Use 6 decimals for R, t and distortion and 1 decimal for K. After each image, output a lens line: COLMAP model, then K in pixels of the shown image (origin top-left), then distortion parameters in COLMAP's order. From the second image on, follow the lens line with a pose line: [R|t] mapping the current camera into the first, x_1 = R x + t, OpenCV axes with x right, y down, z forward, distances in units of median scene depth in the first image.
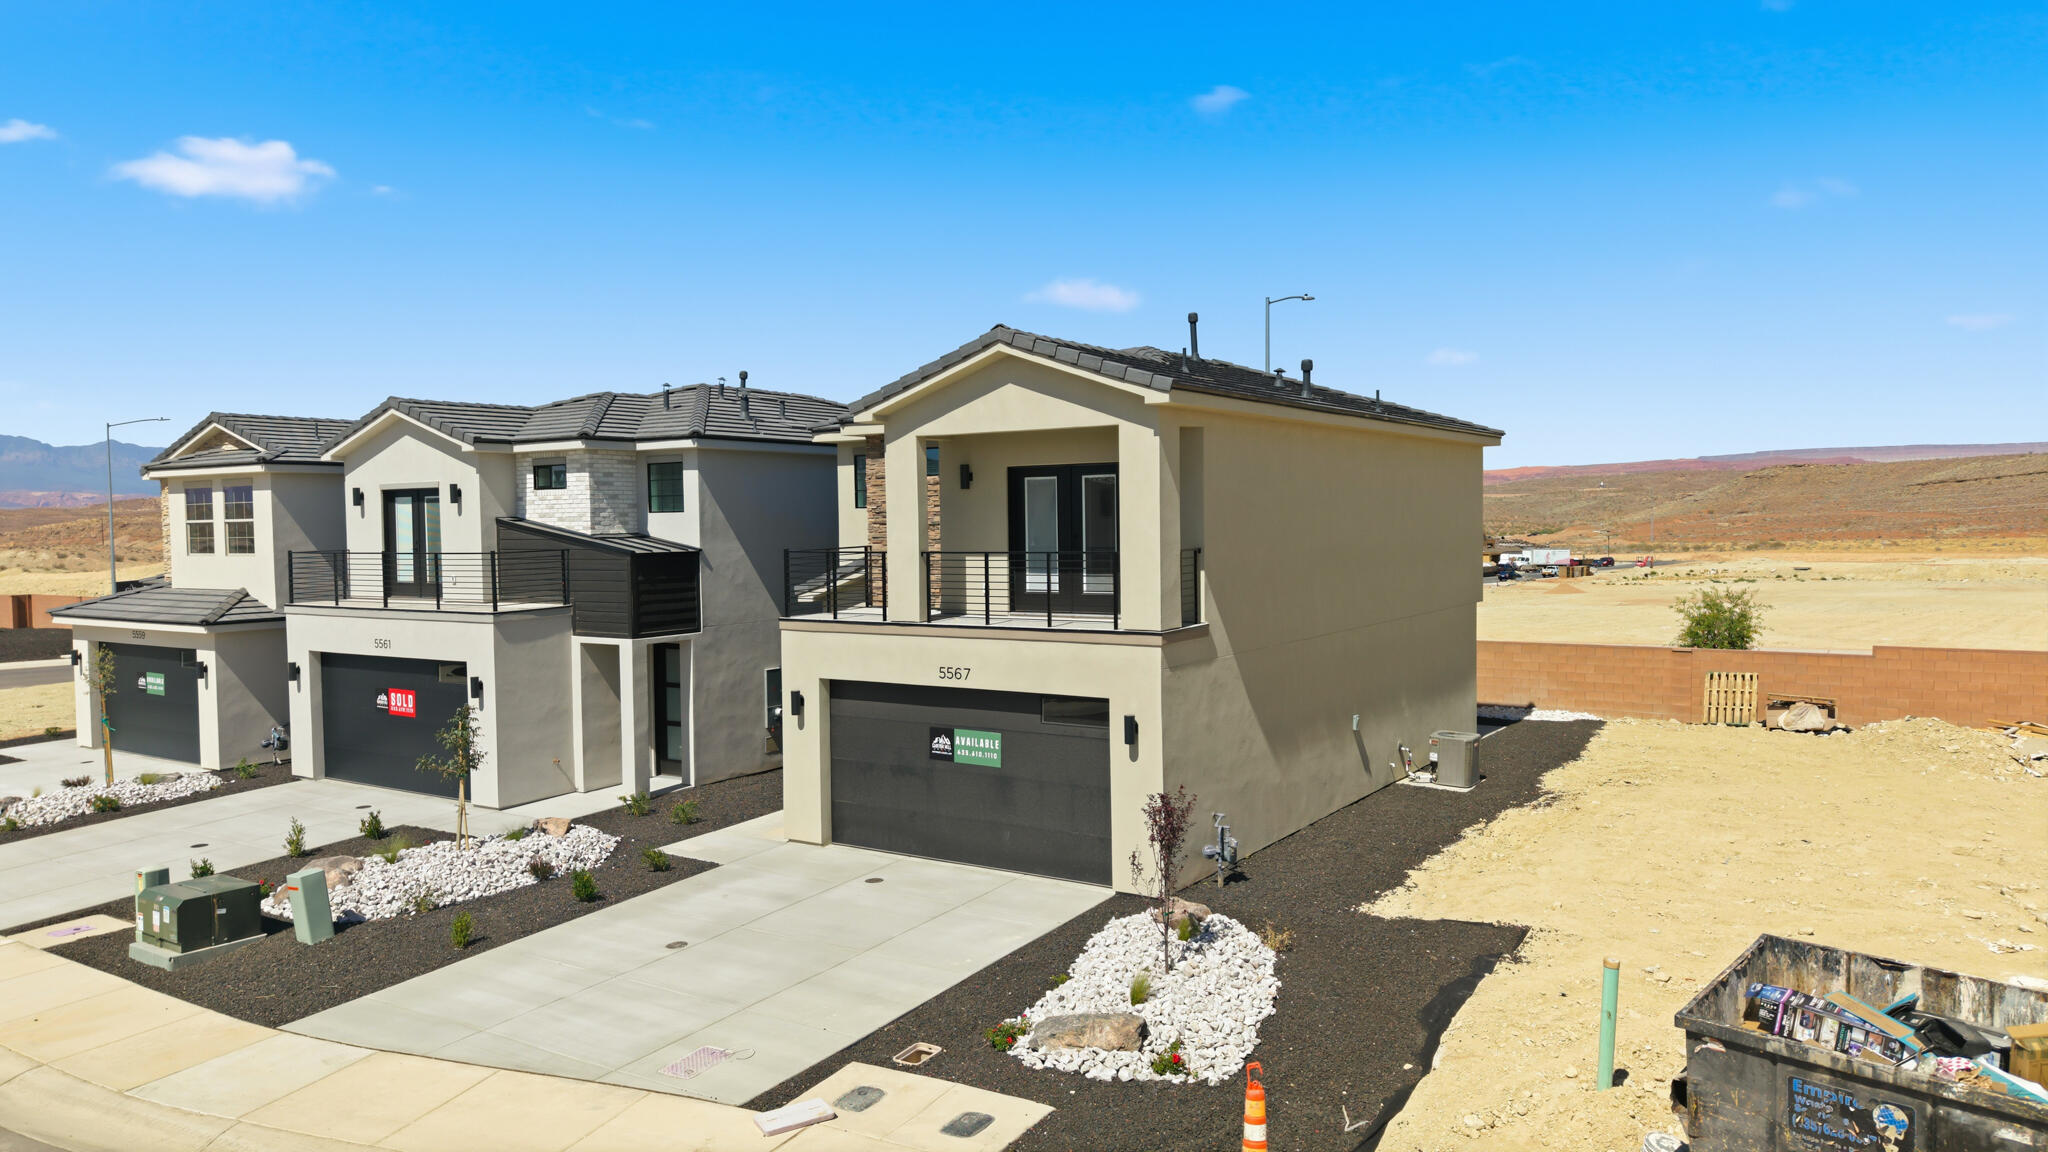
lens RADIAL K [[1448.5, 0, 1018.3], [0, 1448.5, 523.6], [0, 0, 1]] dist [-0.000847, -0.003051]
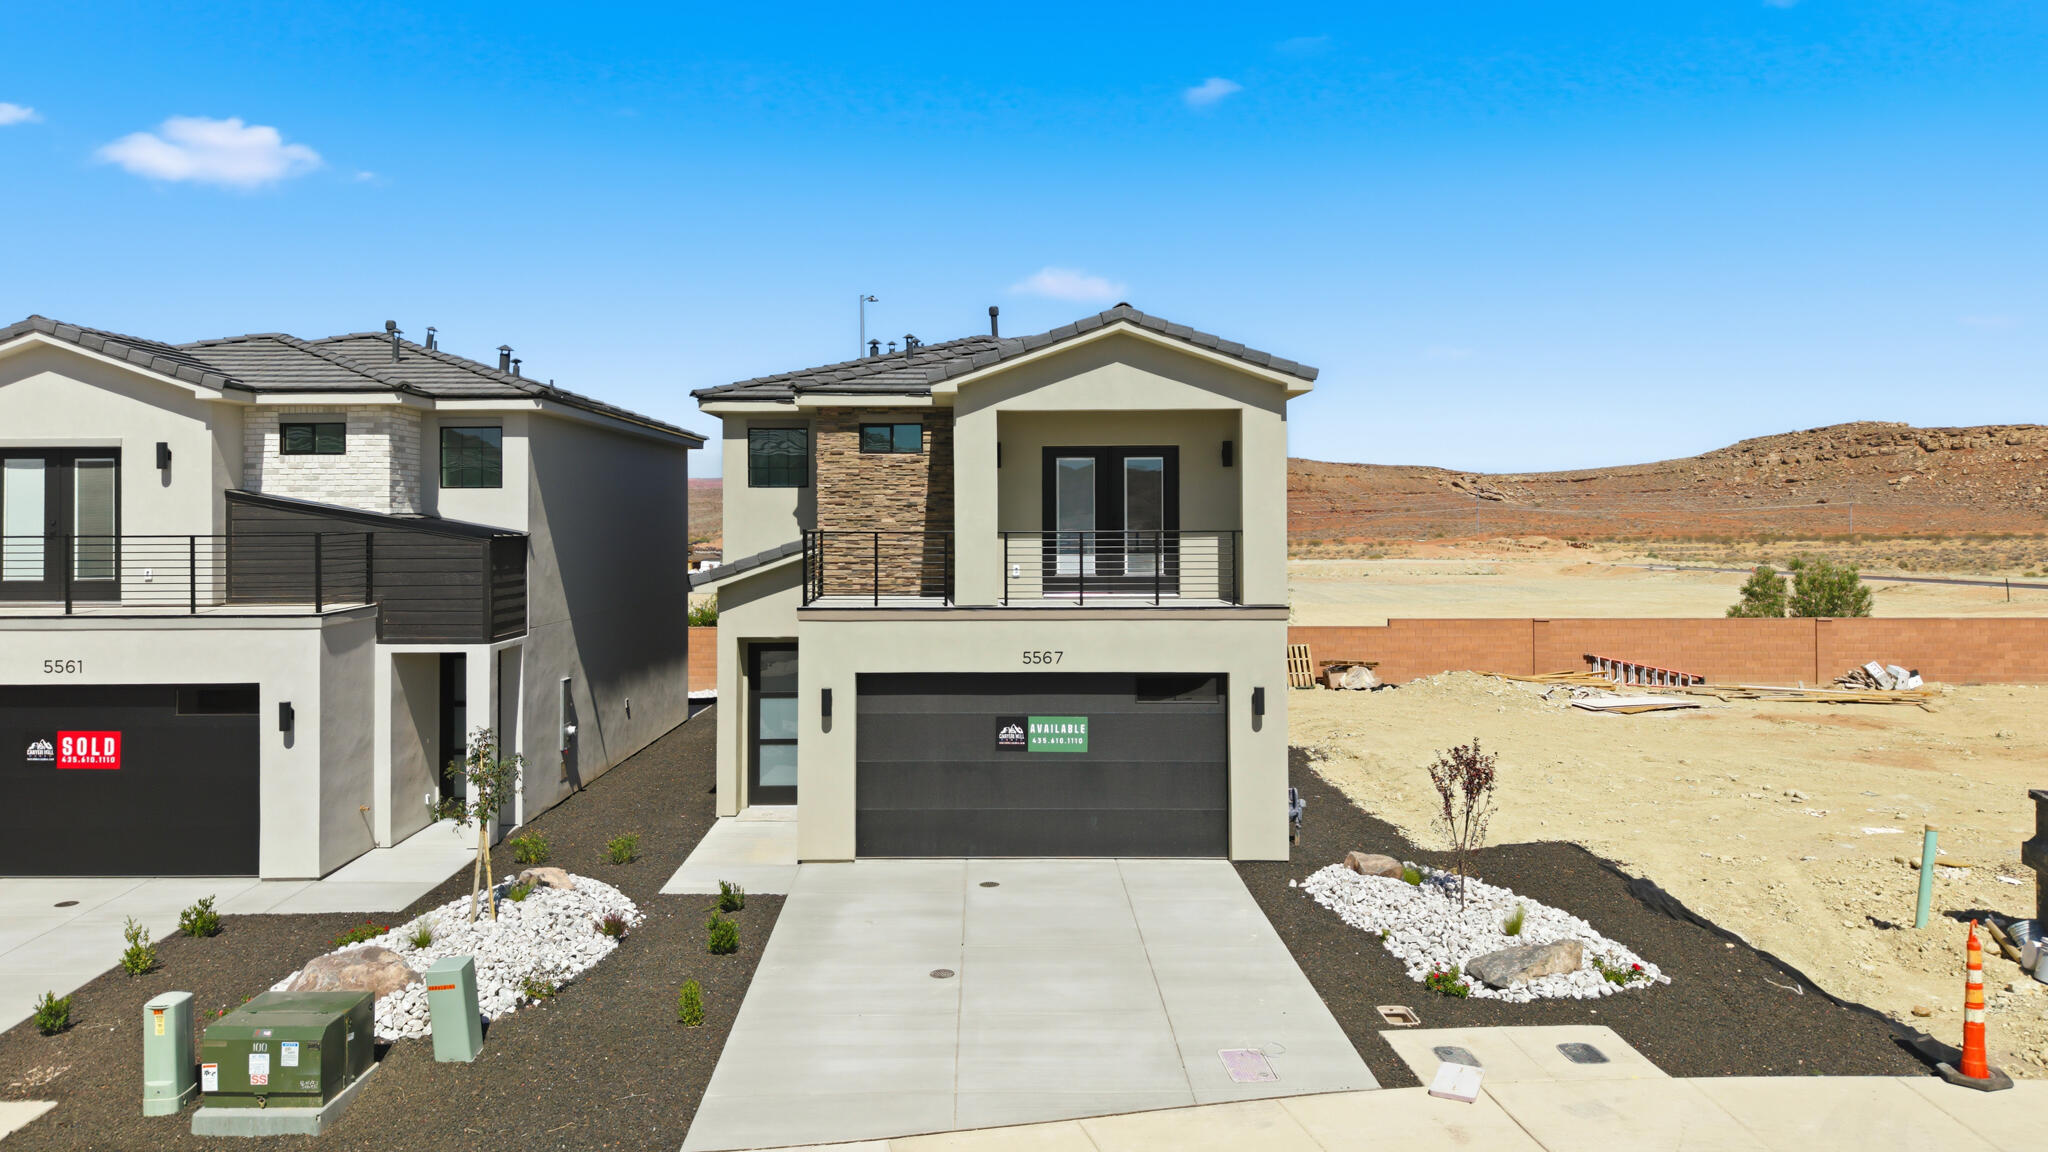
lens RADIAL K [[1448.5, 0, 1018.3], [0, 1448.5, 523.6], [0, 0, 1]] dist [-0.000847, -0.003051]
pose [[0.825288, 0.010178, 0.564621, -0.551830], [-0.006160, 0.999940, -0.009023, 0.021189], [-0.564679, 0.003969, 0.825301, 0.199177]]
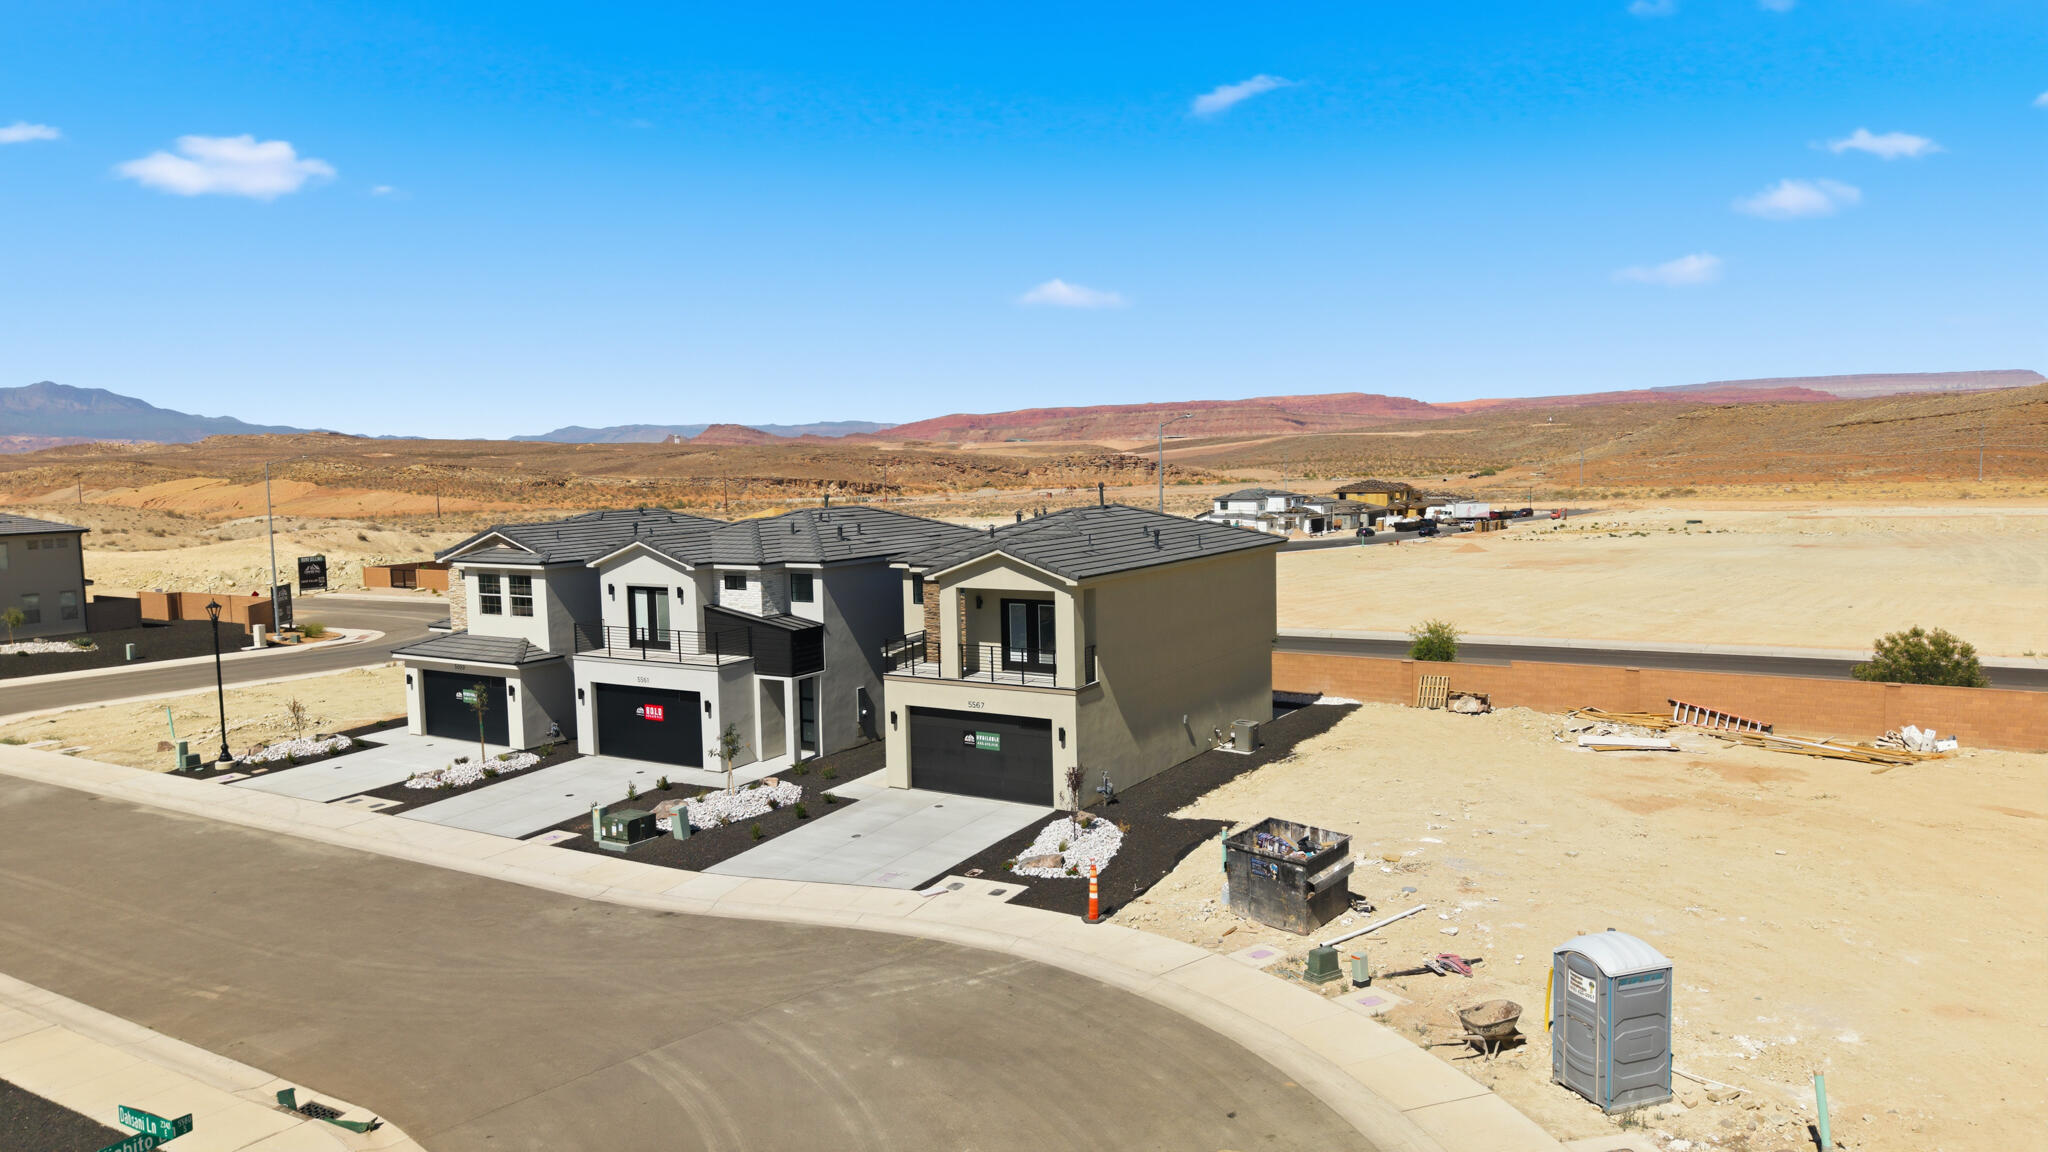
lens RADIAL K [[1481.9, 0, 1022.2], [0, 1481.9, 530.0], [0, 0, 1]] dist [0.040971, -0.063135]
pose [[0.999518, -0.011258, 0.028942, -0.034393], [0.009679, 0.998488, 0.054117, -0.233932], [-0.029507, -0.053811, 0.998115, -0.983774]]
